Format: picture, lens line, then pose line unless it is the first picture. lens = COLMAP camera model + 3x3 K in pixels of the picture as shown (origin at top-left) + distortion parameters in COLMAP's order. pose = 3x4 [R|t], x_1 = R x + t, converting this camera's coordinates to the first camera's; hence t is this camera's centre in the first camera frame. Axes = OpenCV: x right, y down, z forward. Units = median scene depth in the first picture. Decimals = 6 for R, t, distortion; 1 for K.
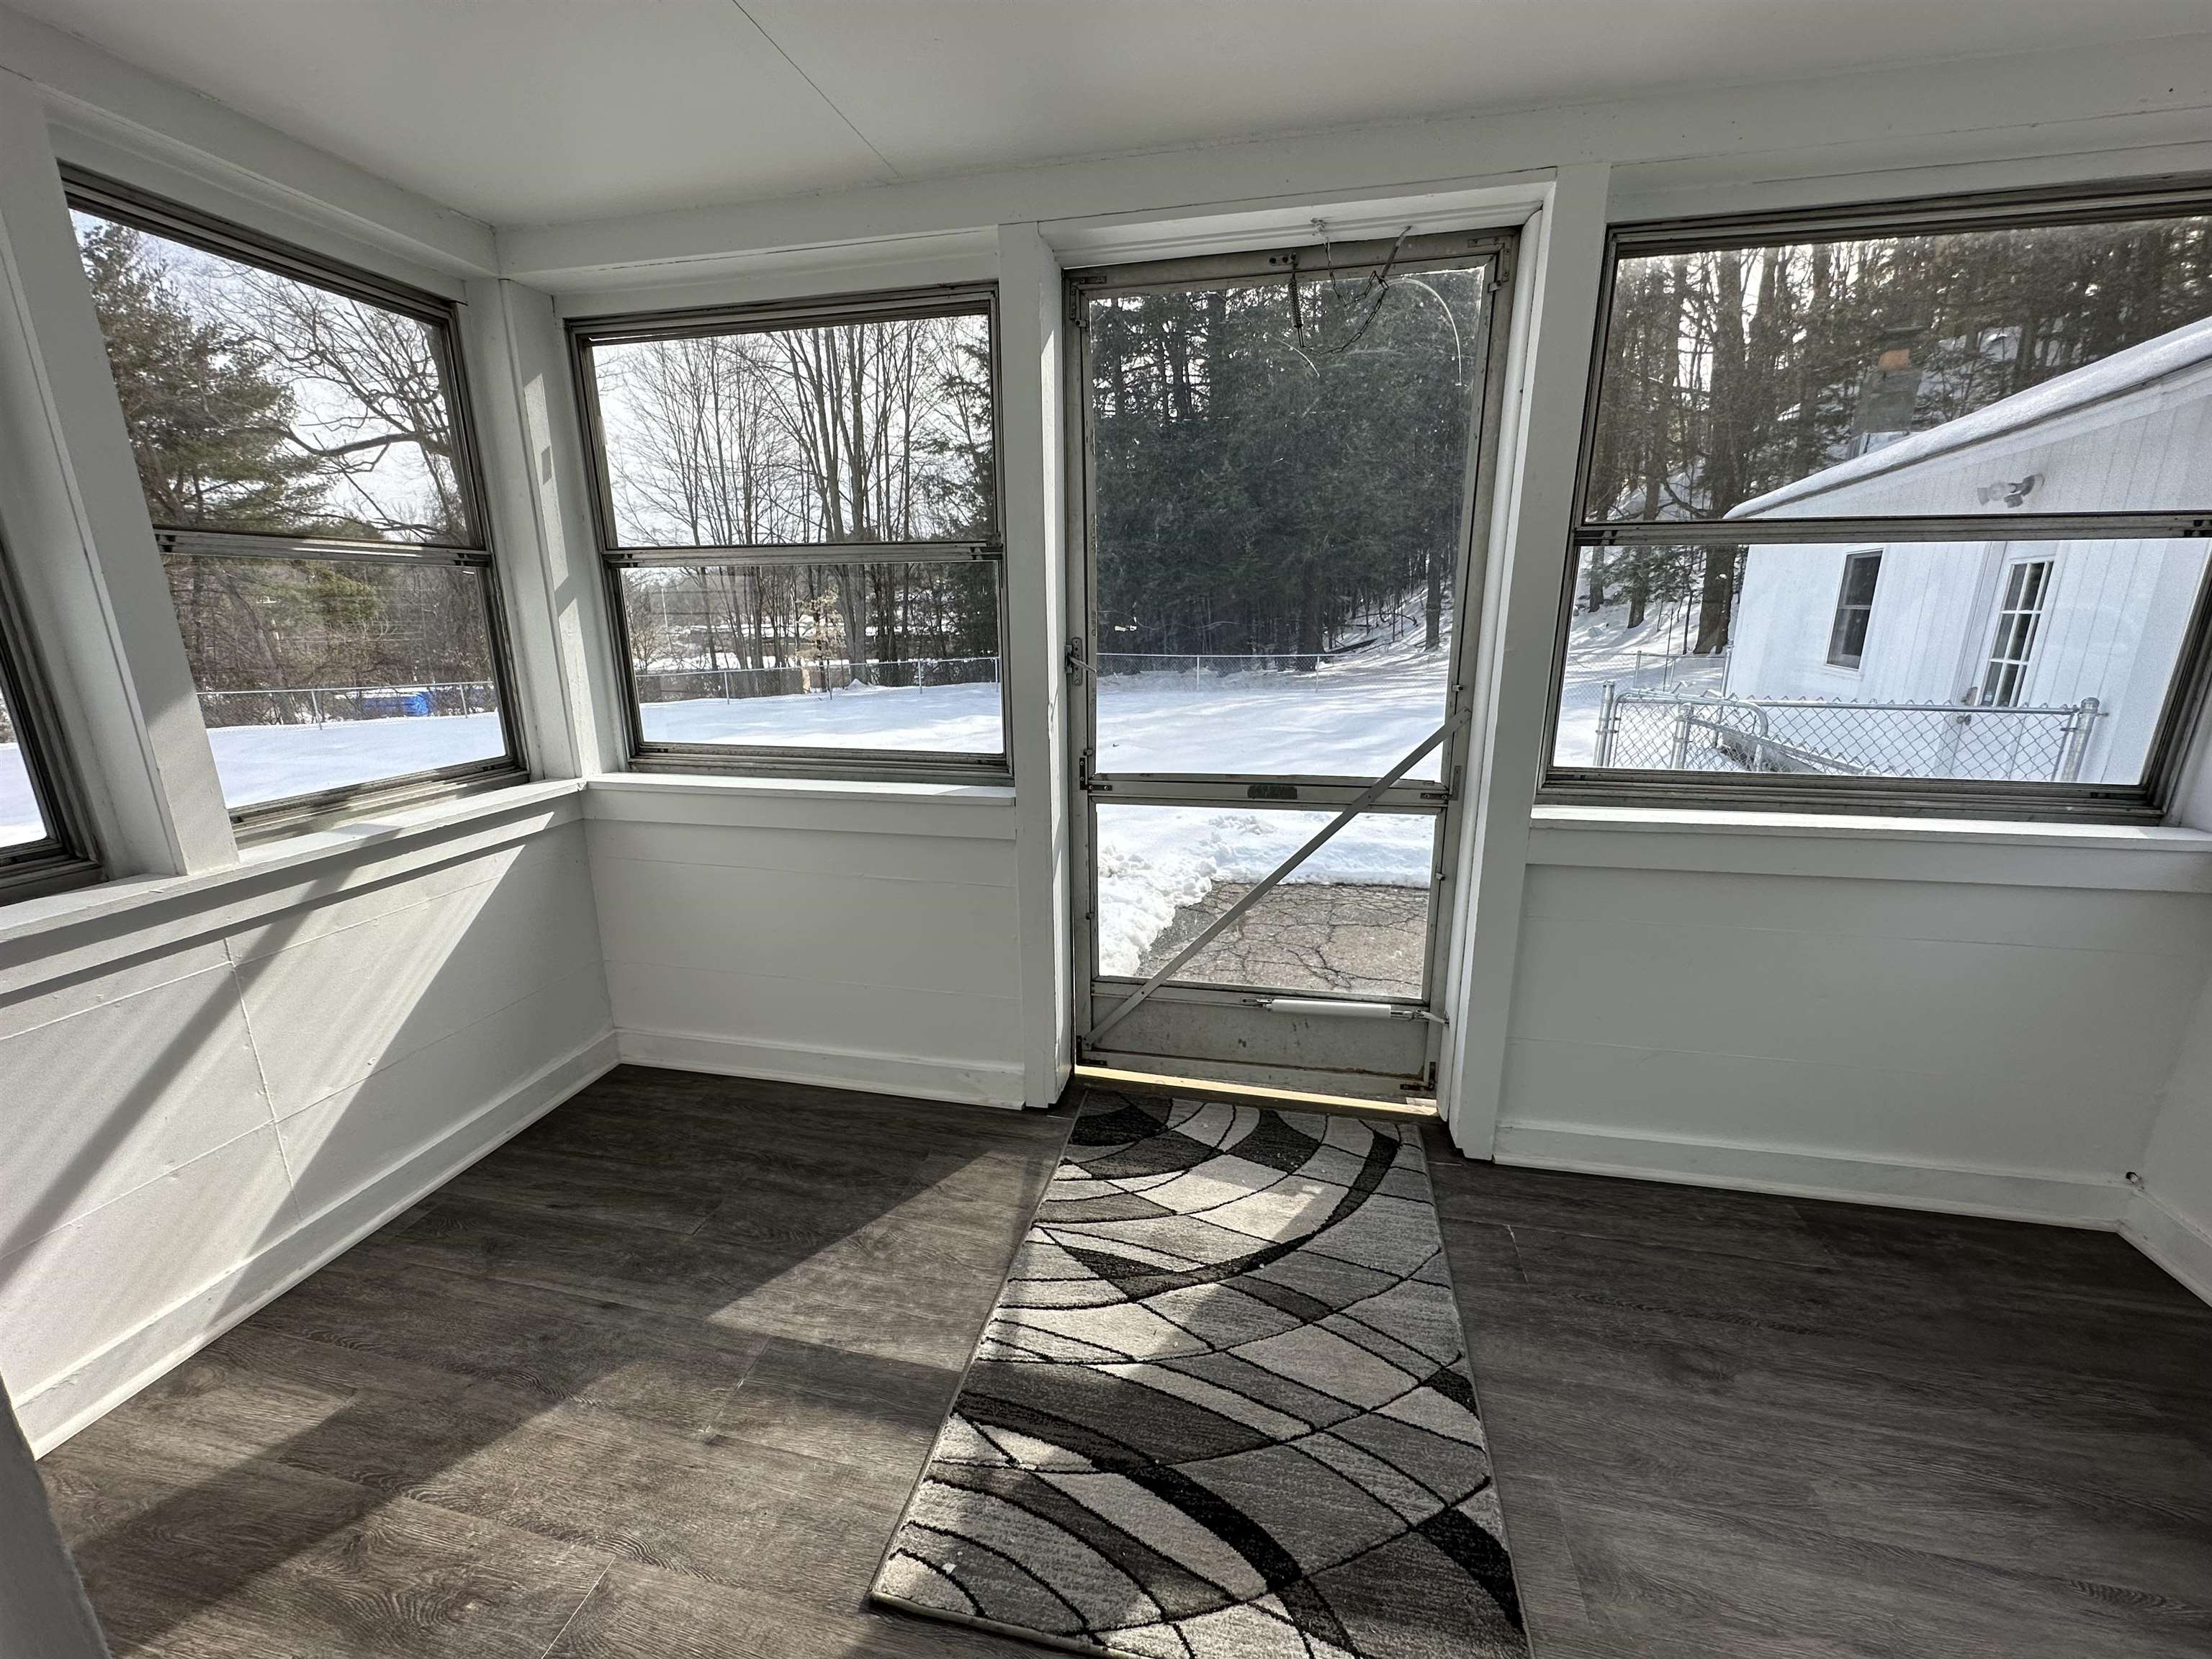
lens RADIAL K [[886.0, 0, 1105.4], [0, 886.0, 833.8], [0, 0, 1]] dist [0.000622, -0.000002]
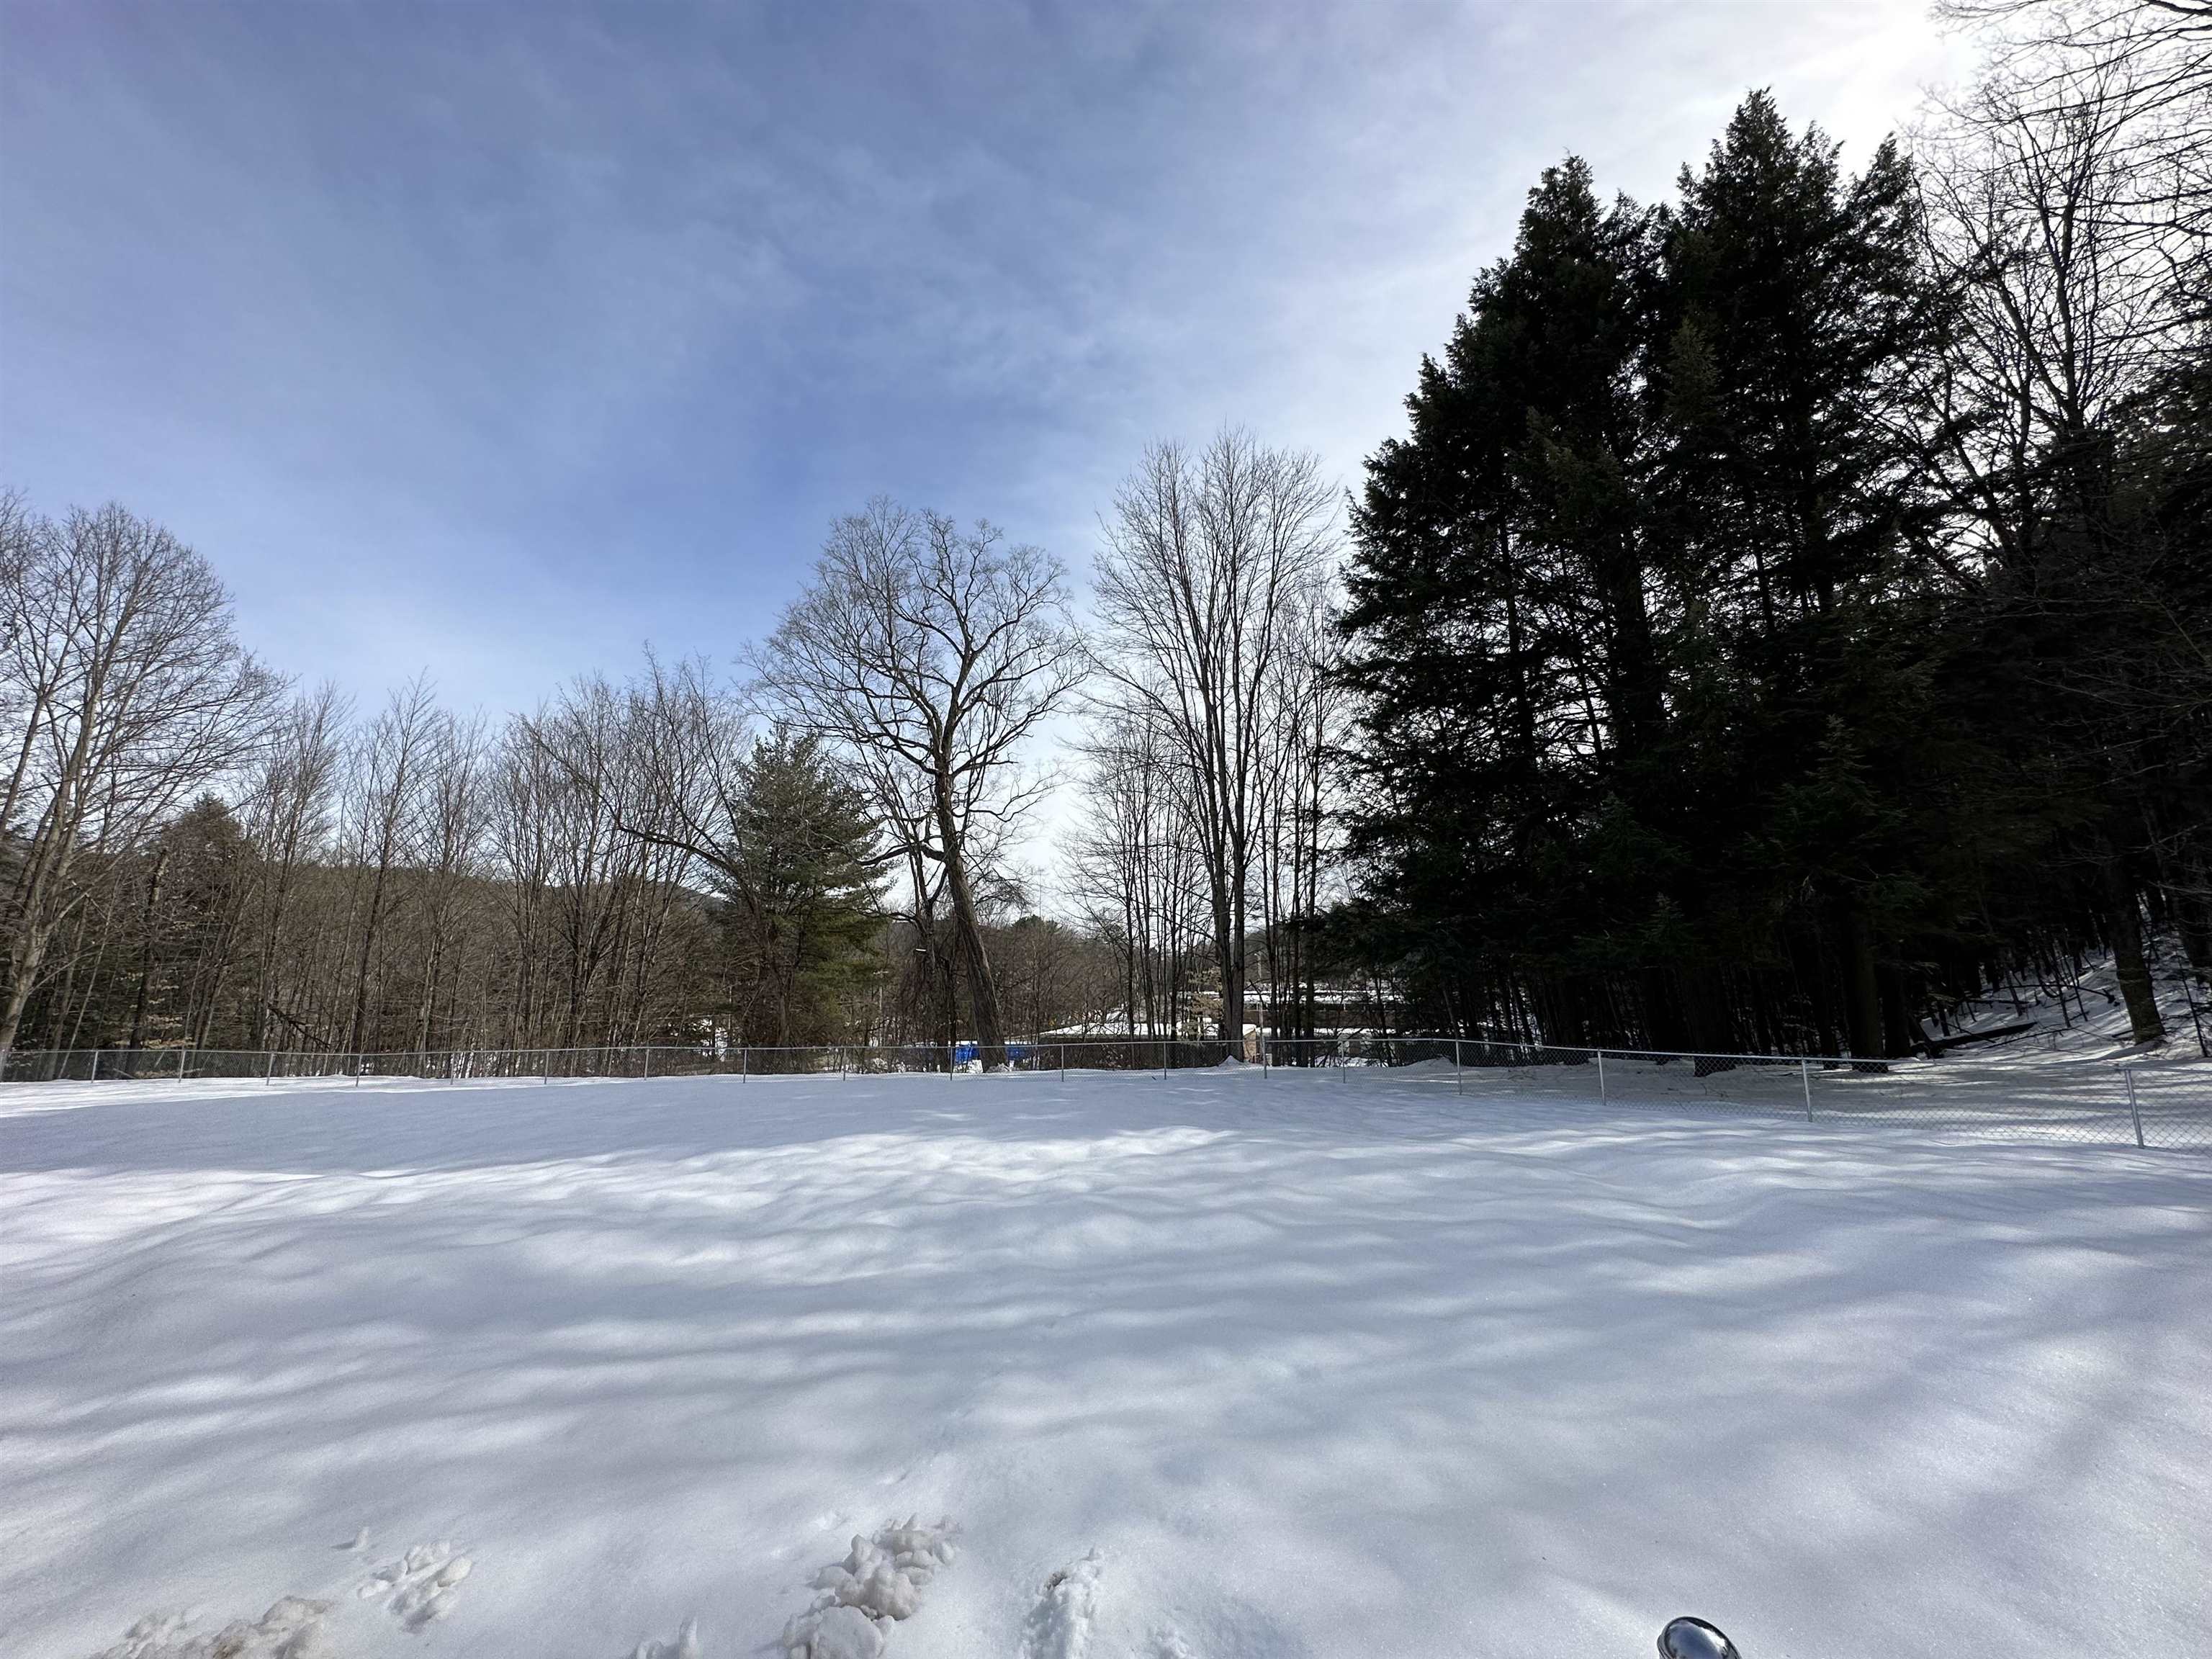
lens RADIAL K [[886.0, 0, 1106.6], [0, 886.0, 837.5], [0, 0, 1]] dist [0.000622, -0.000002]
pose [[0.856835, -0.081755, -0.509067, 0.087244], [-0.125068, 0.924903, -0.359044, -0.035673], [0.500191, 0.371309, 0.782265, 0.124739]]
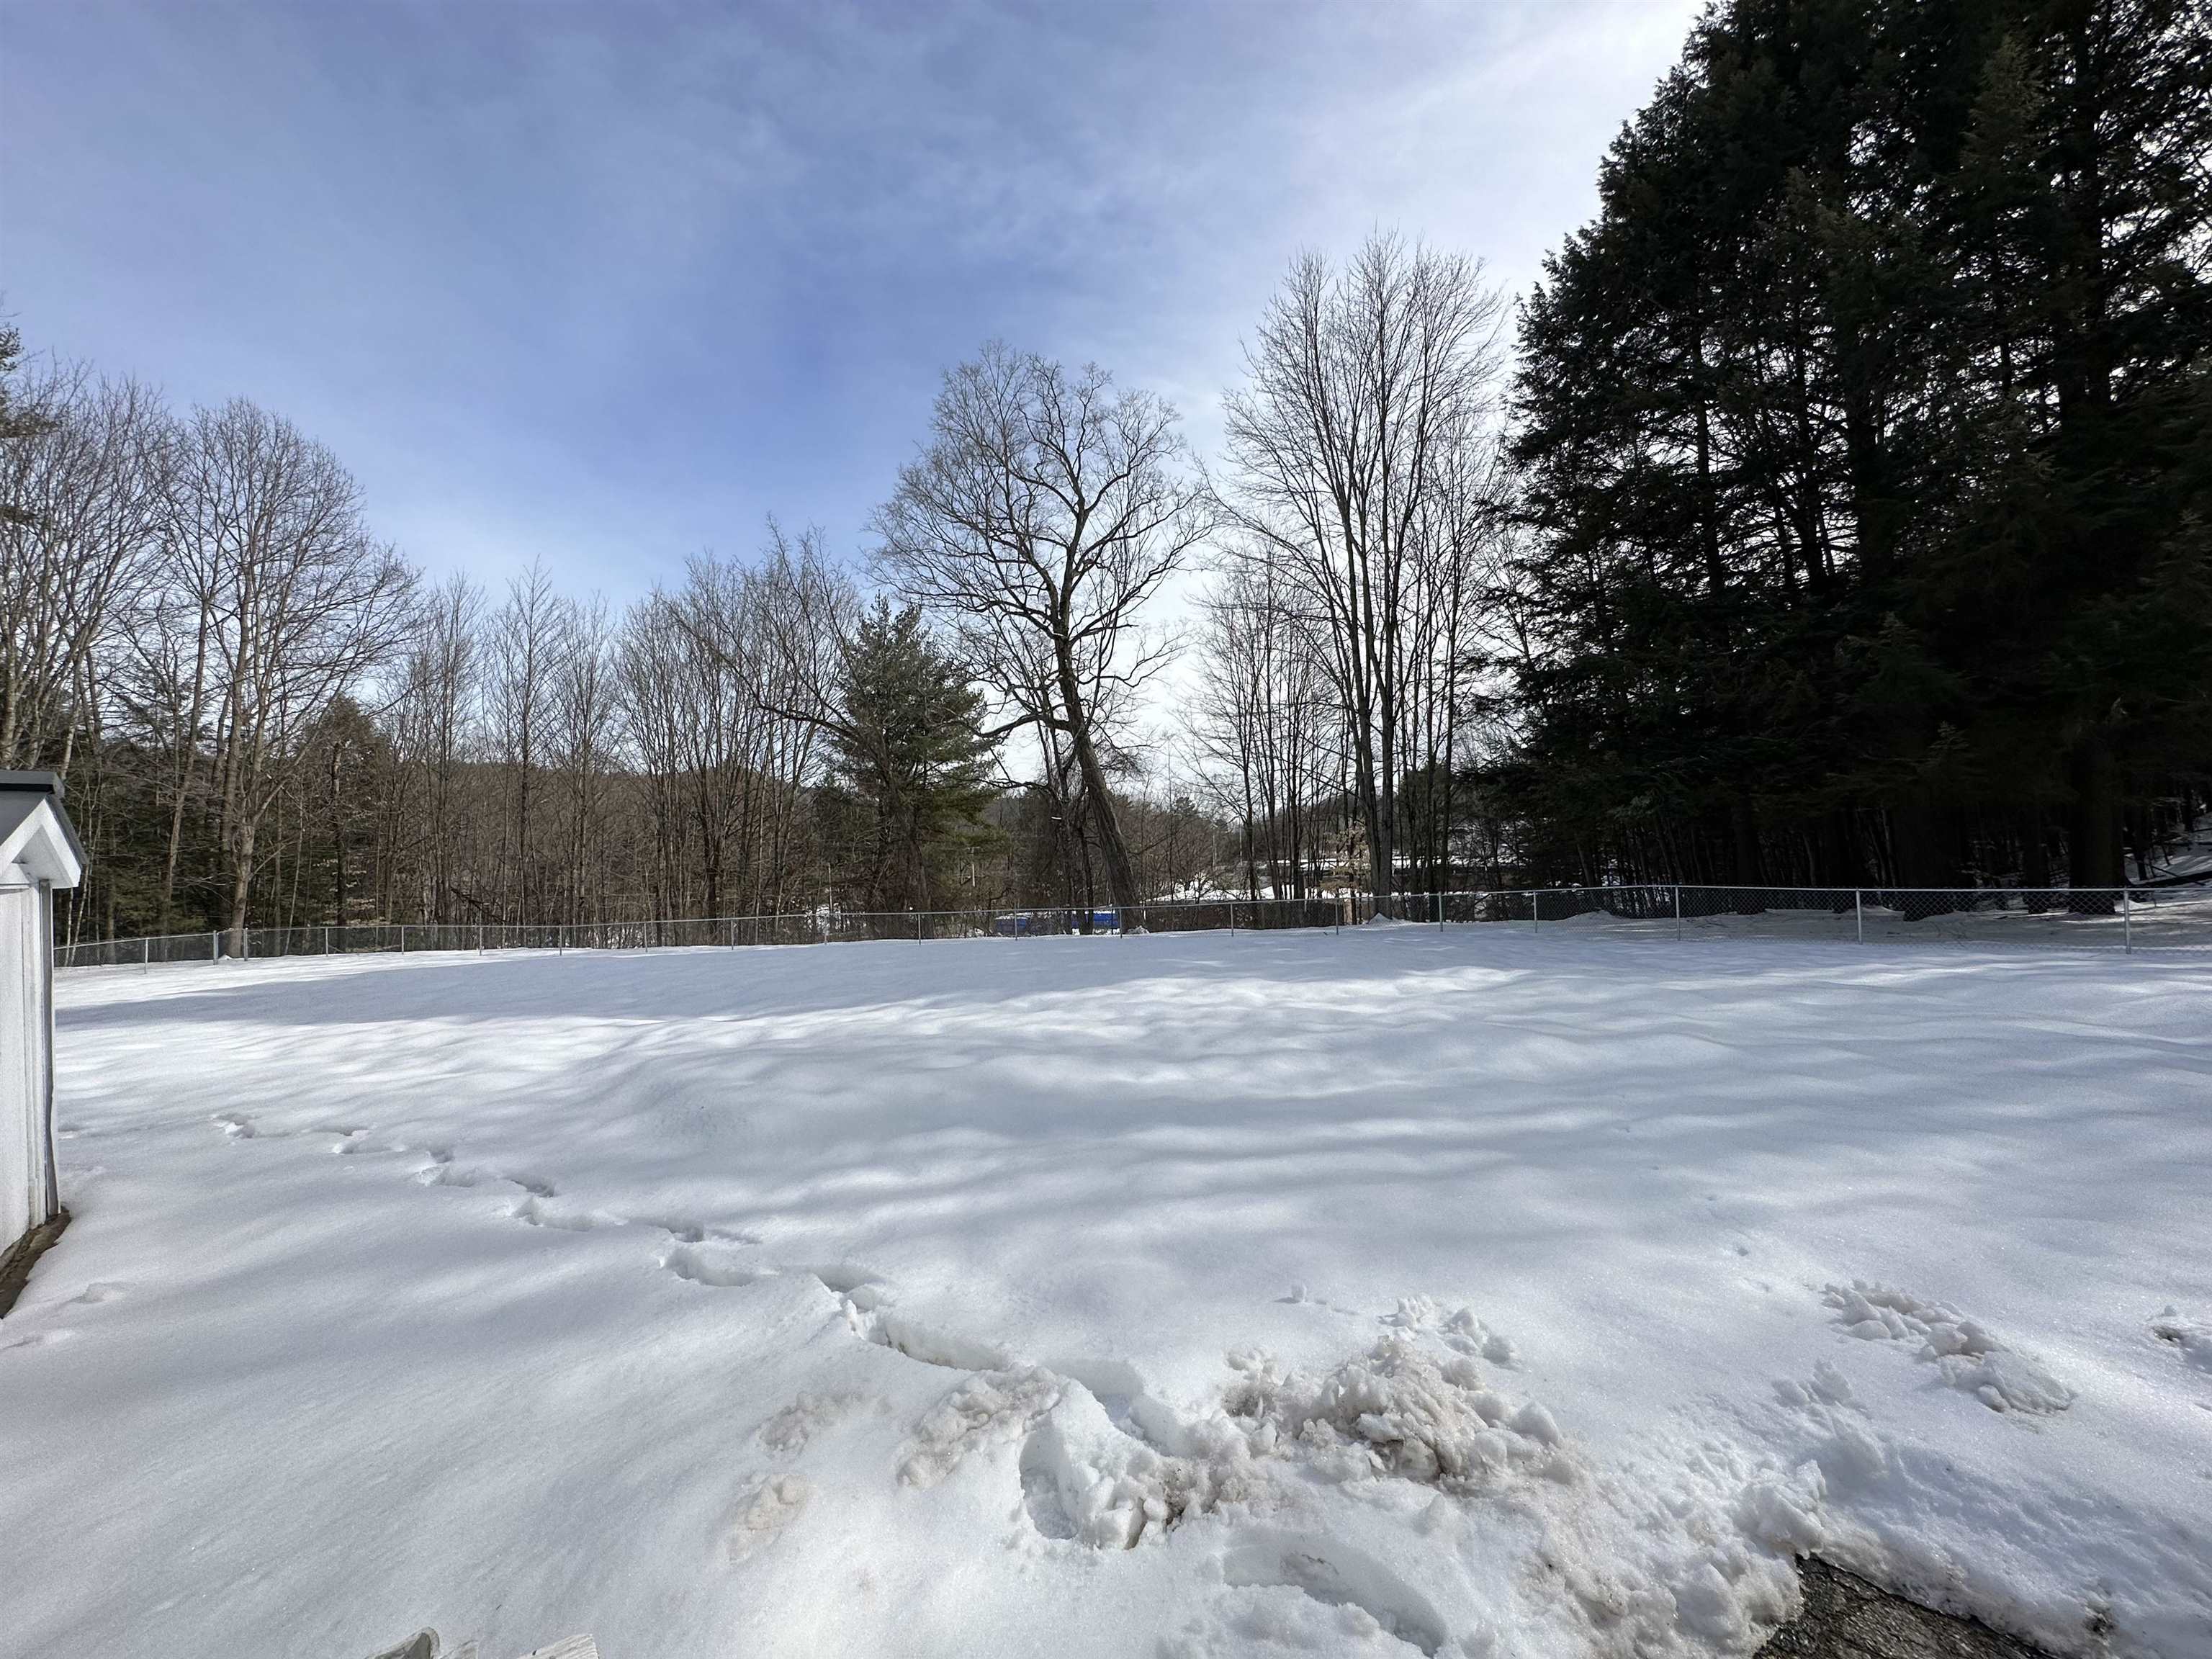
lens RADIAL K [[886.0, 0, 1105.4], [0, 886.0, 836.6], [0, 0, 1]] dist [0.000622, -0.000002]
pose [[0.816214, -0.030094, -0.576965, 0.018205], [-0.116925, 0.969373, -0.215971, -0.018594], [0.565794, 0.243740, 0.787698, 0.090332]]
